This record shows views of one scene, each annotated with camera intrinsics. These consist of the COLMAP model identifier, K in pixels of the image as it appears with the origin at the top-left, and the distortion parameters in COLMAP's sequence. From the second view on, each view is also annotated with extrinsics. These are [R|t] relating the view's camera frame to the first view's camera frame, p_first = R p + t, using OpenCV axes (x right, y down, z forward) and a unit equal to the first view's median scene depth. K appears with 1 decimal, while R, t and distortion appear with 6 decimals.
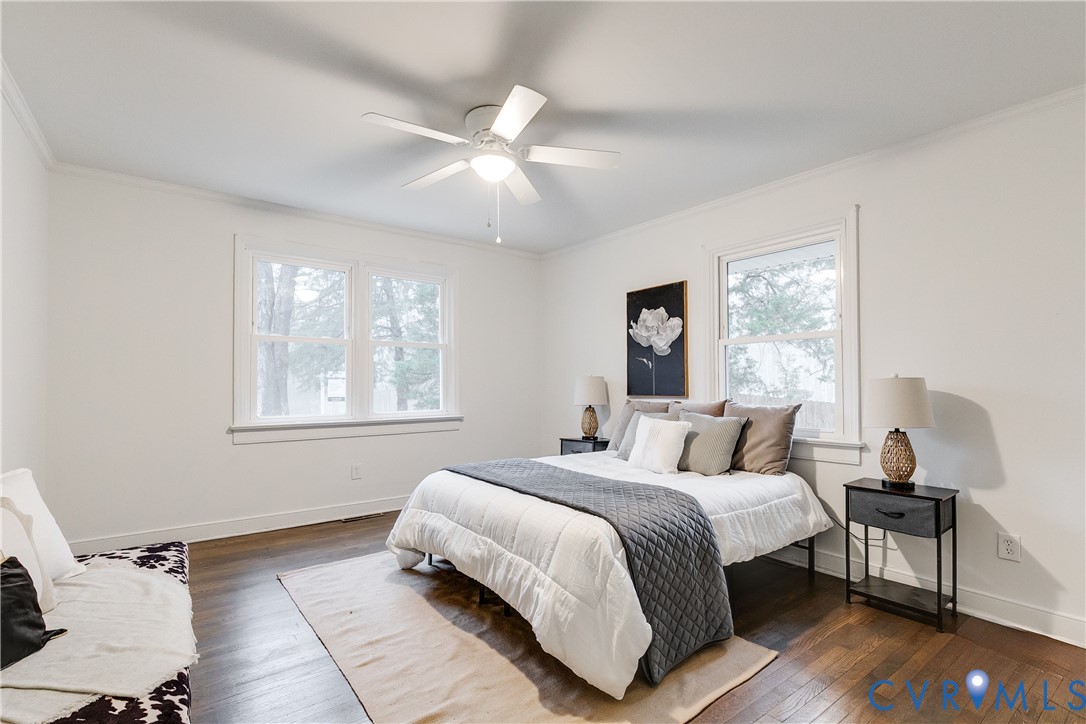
lens RADIAL K [[490.6, 0, 538.2], [0, 490.6, 380.0], [0, 0, 1]] dist [0.006835, -0.001980]
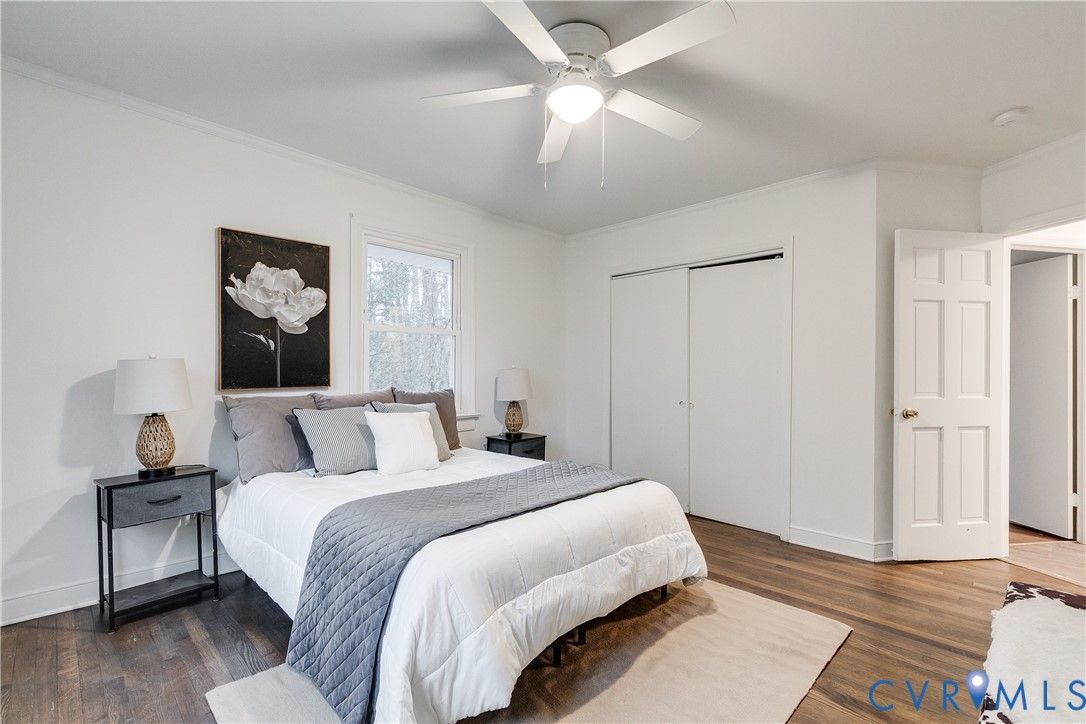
lens RADIAL K [[490.6, 0, 543.1], [0, 490.6, 368.1], [0, 0, 1]] dist [0.006835, -0.001980]
pose [[-0.150159, -0.007369, 0.988634, -0.540812], [-0.018510, 0.999818, 0.004641, -0.007156], [-0.988489, -0.017603, -0.150268, 0.714110]]
